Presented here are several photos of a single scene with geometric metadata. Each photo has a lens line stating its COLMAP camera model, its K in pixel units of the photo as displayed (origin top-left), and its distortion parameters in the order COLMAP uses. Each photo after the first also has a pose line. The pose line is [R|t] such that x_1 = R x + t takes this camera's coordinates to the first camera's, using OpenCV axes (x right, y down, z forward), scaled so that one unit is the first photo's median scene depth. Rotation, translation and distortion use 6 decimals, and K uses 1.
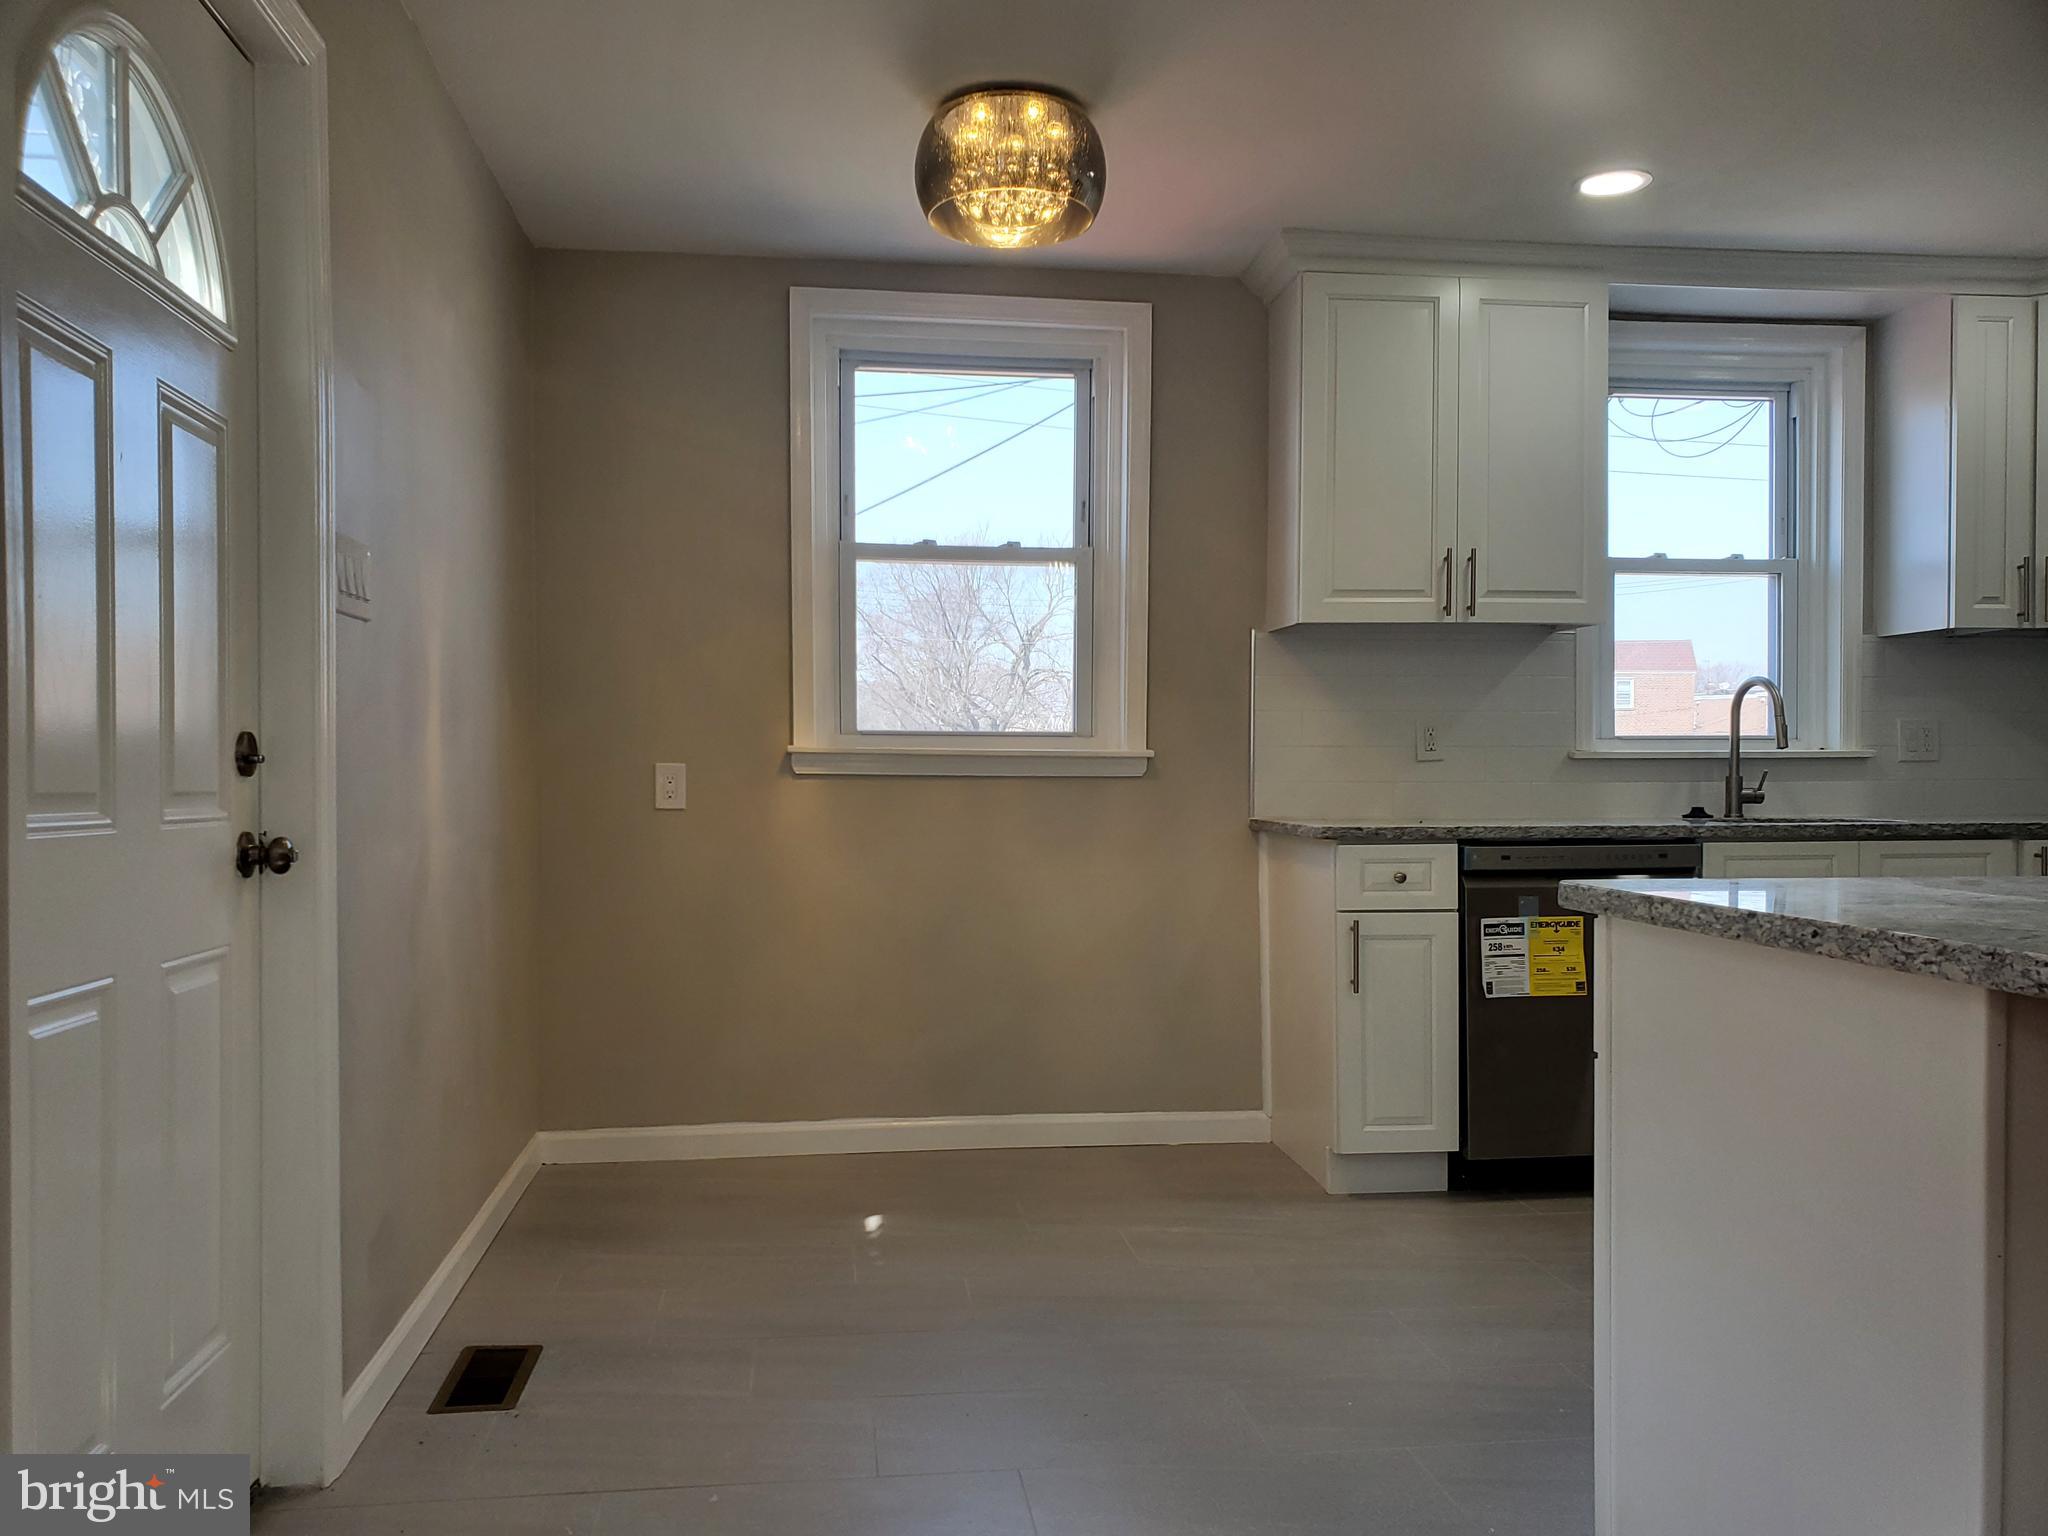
lens RADIAL K [[1587.1, 0, 1001.0], [0, 1587.1, 804.1], [0, 0, 1]] dist [0.023692, -0.007704]
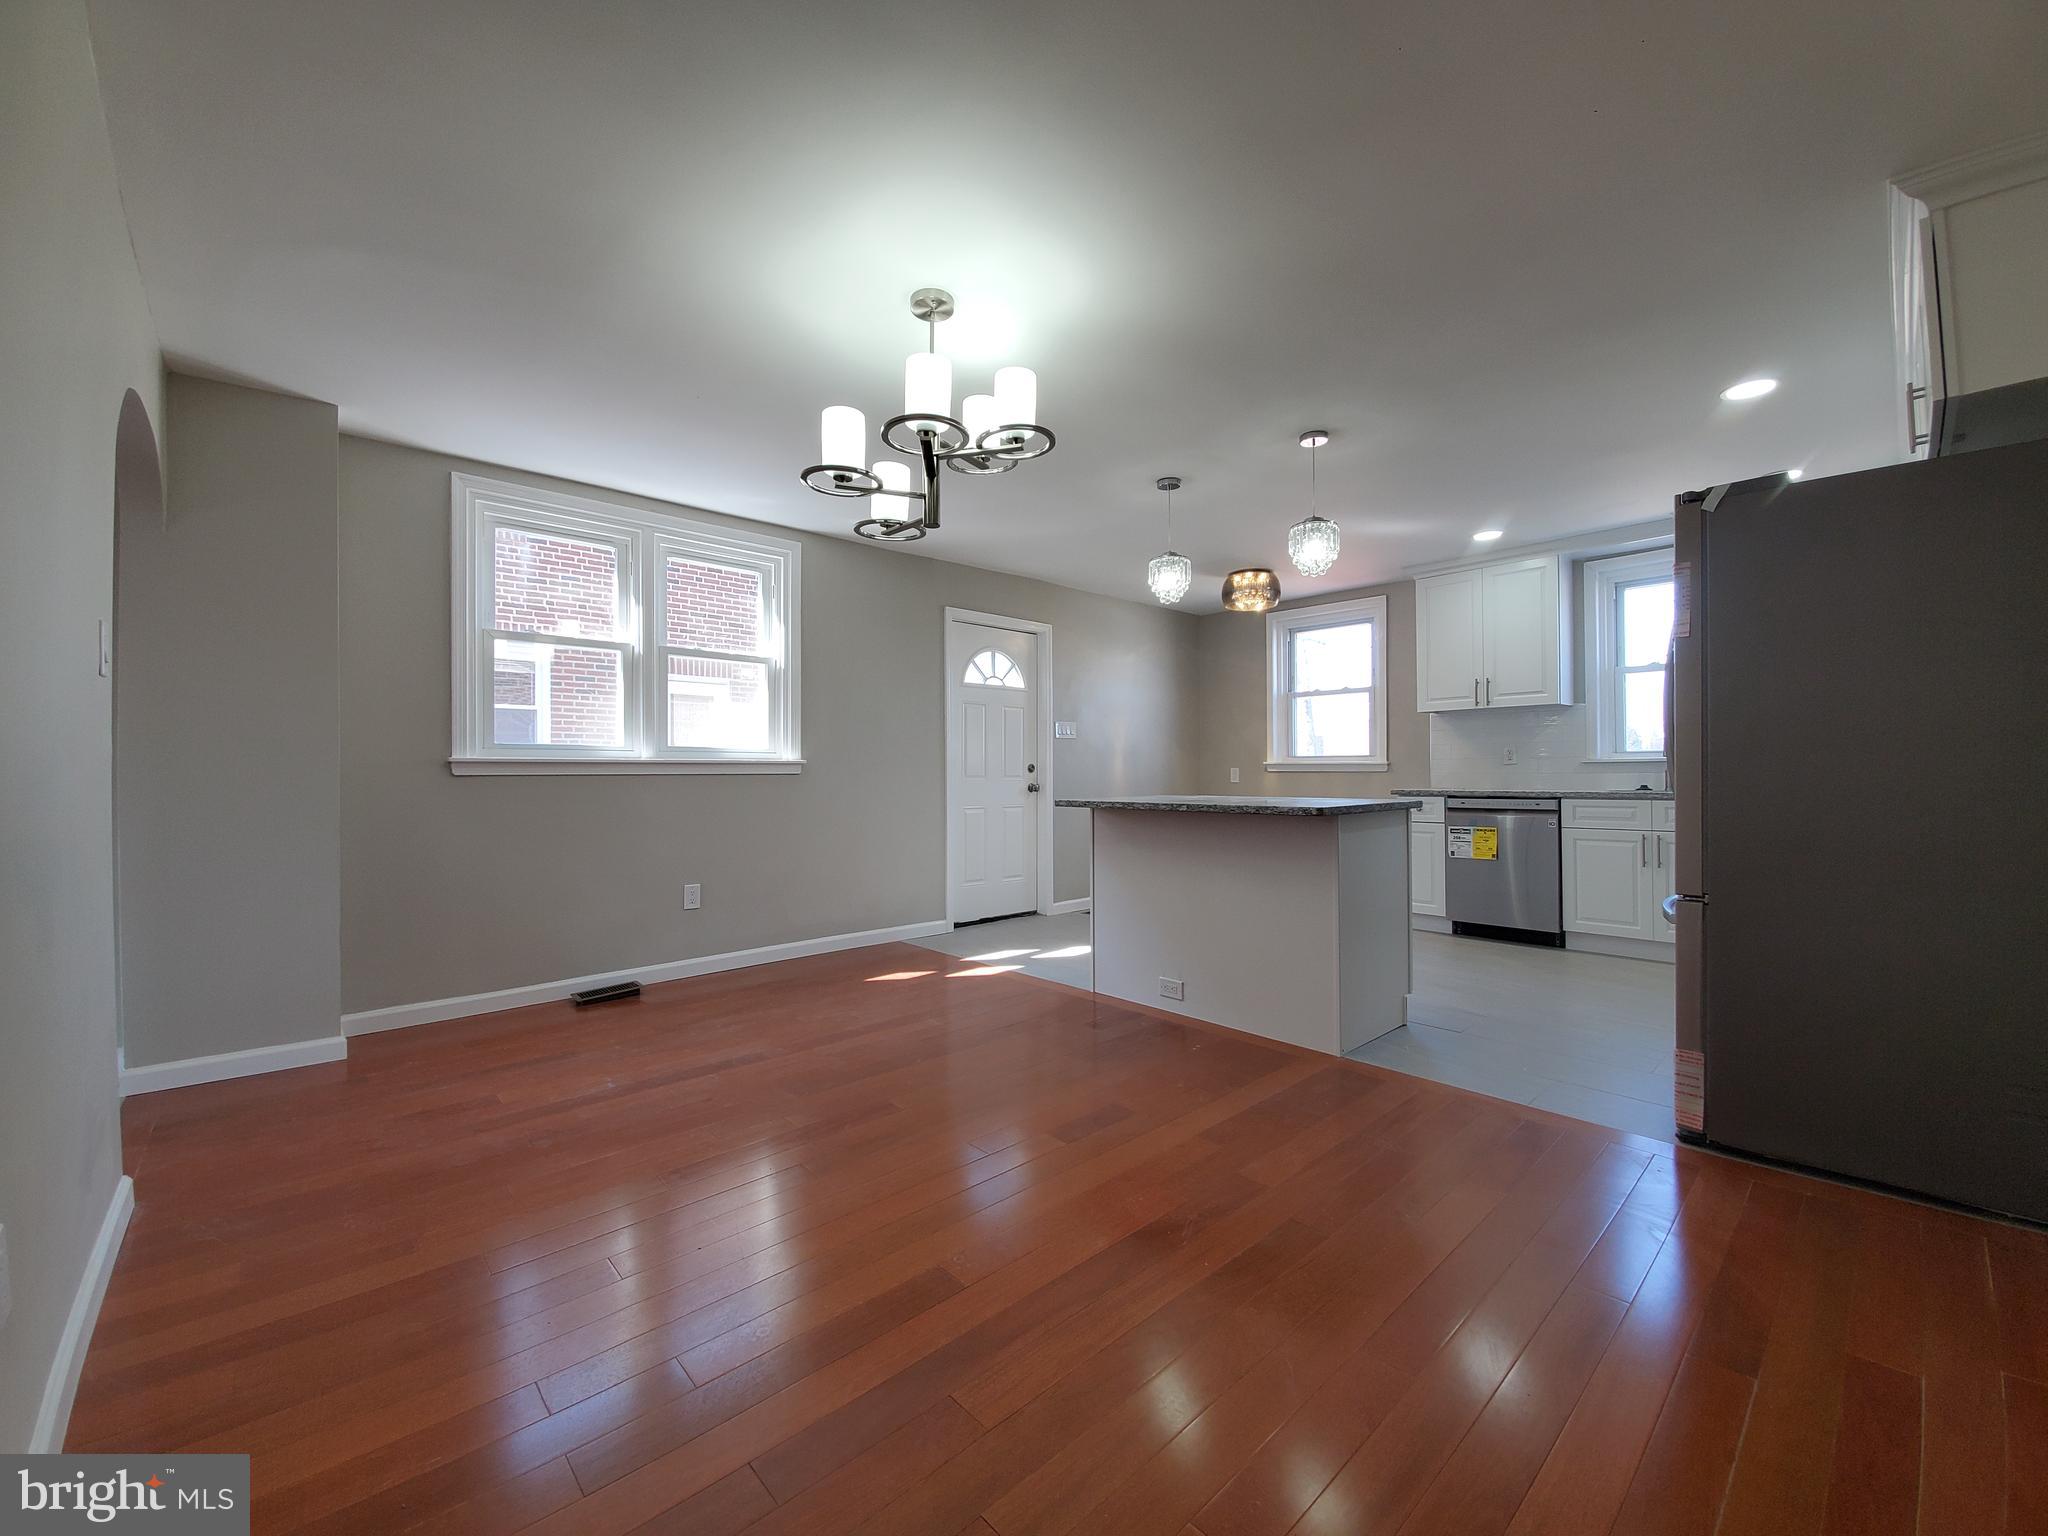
lens RADIAL K [[810.9, 0, 1021.1], [0, 810.9, 768.6], [0, 0, 1]] dist [0.008446, -0.012639]
pose [[0.584165, -0.007742, -0.811598, 0.886155], [-0.009864, 0.999813, -0.016637, 0.006762], [0.811575, 0.017724, 0.583979, -0.304190]]
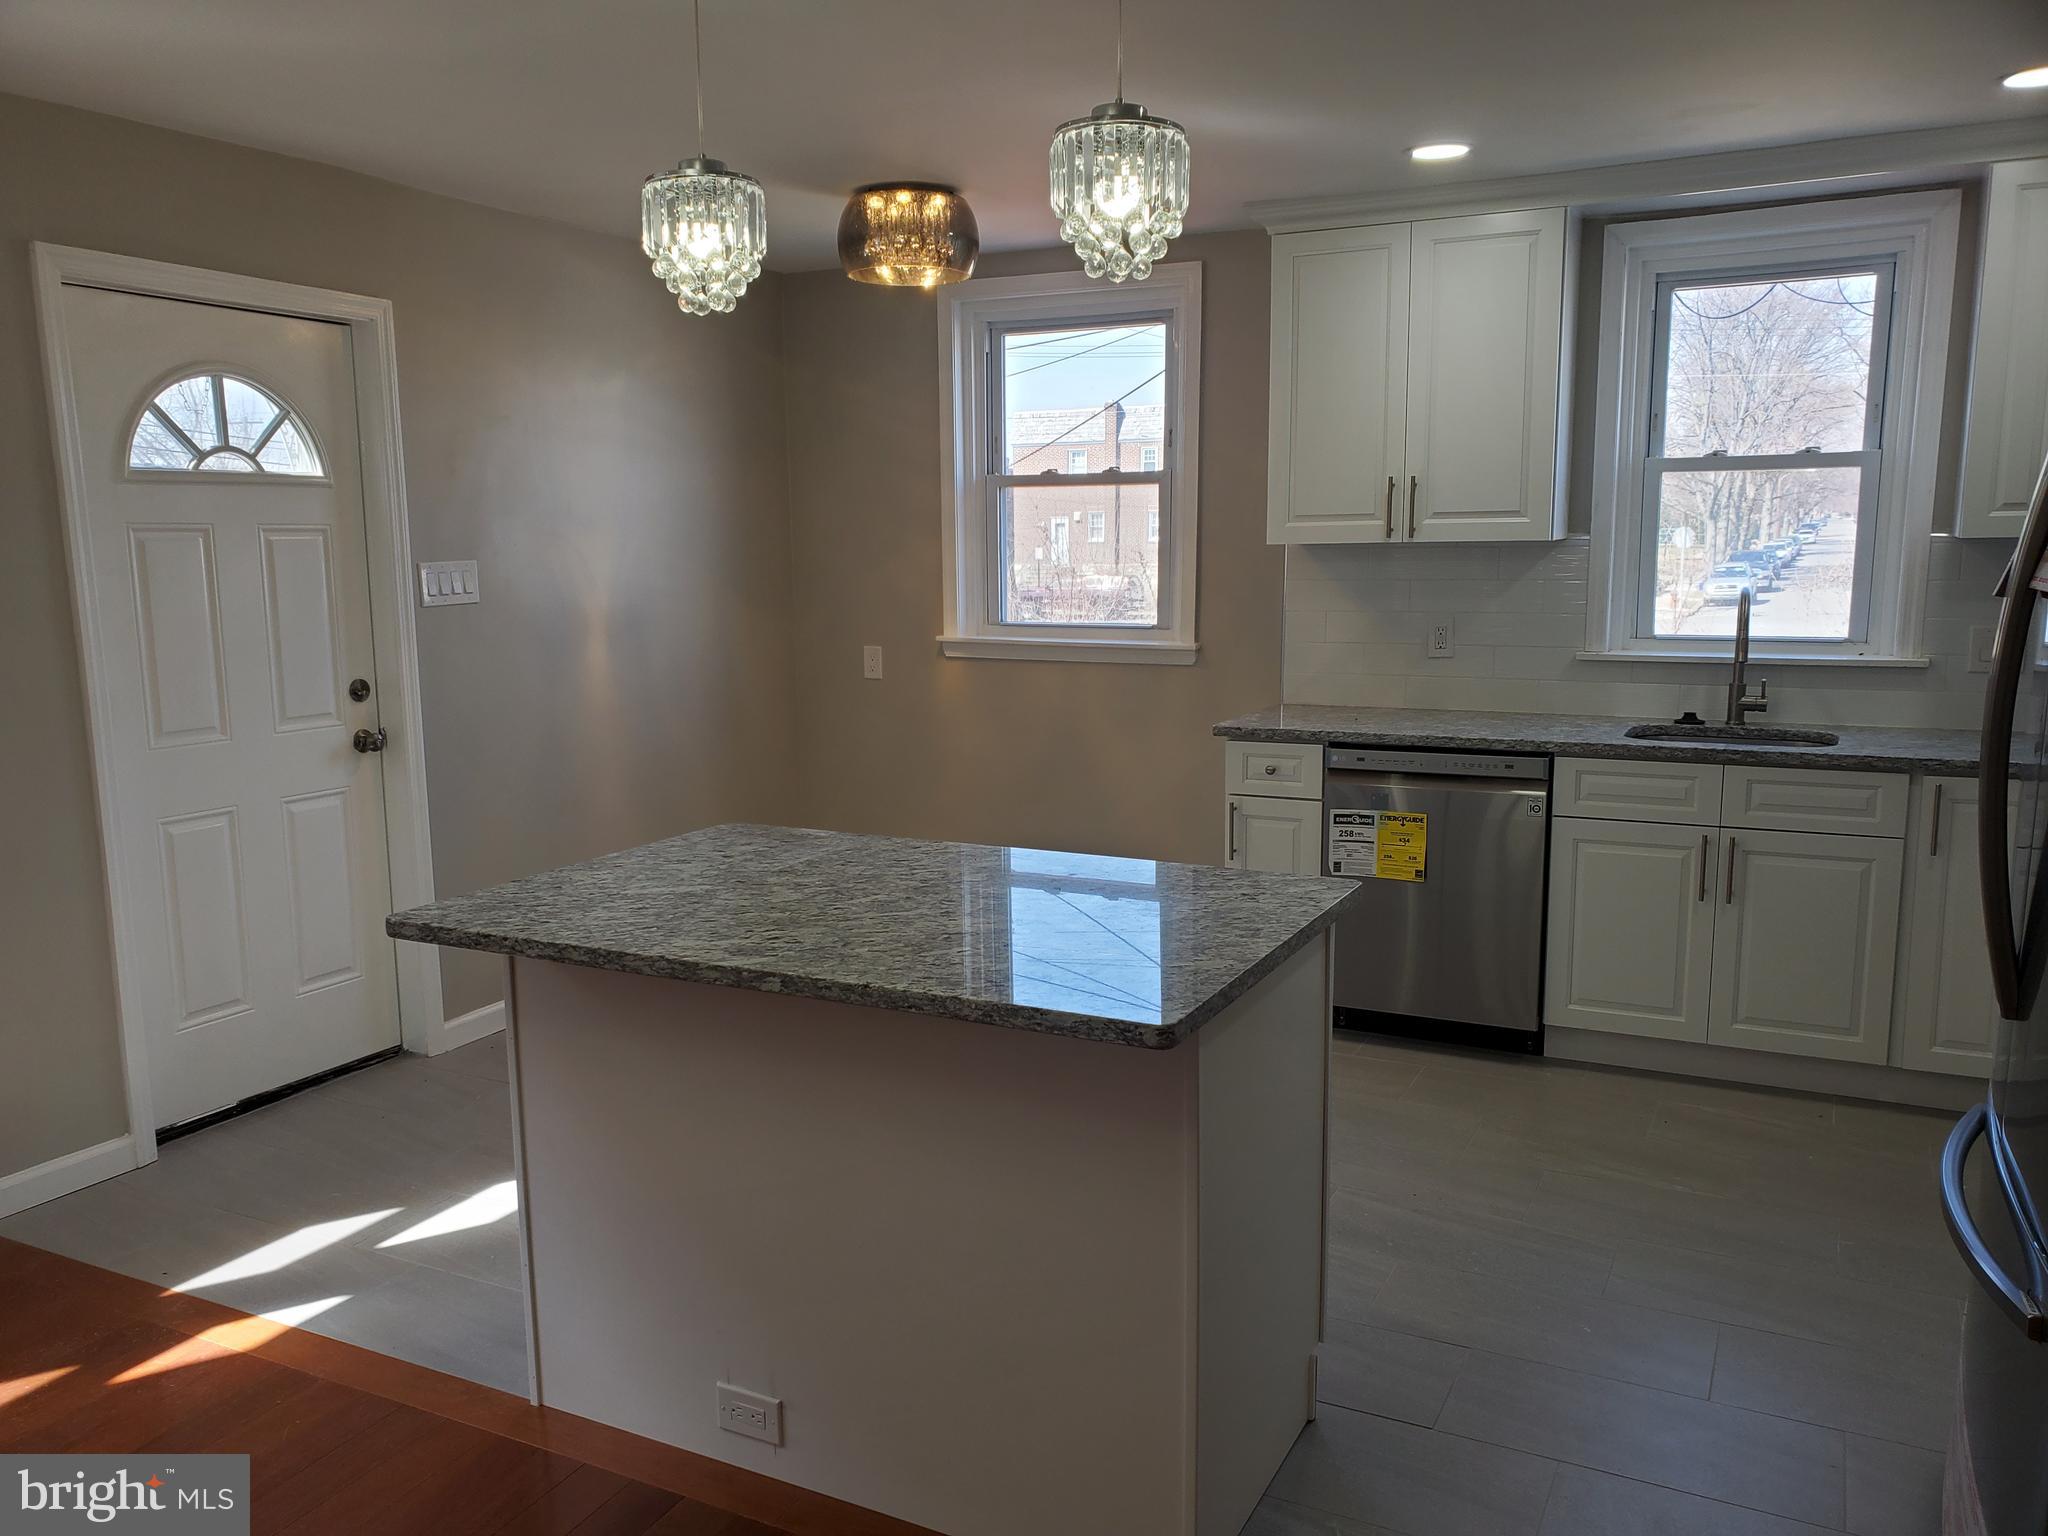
lens RADIAL K [[1578.6, 0, 1007.6], [0, 1578.6, 794.3], [0, 0, 1]] dist [0.113283, -0.218179]
pose [[0.830042, 0.083152, -0.551467, 0.693811], [-0.000378, 0.988906, 0.148542, -0.106293], [0.557701, -0.123088, 0.820865, -0.101984]]
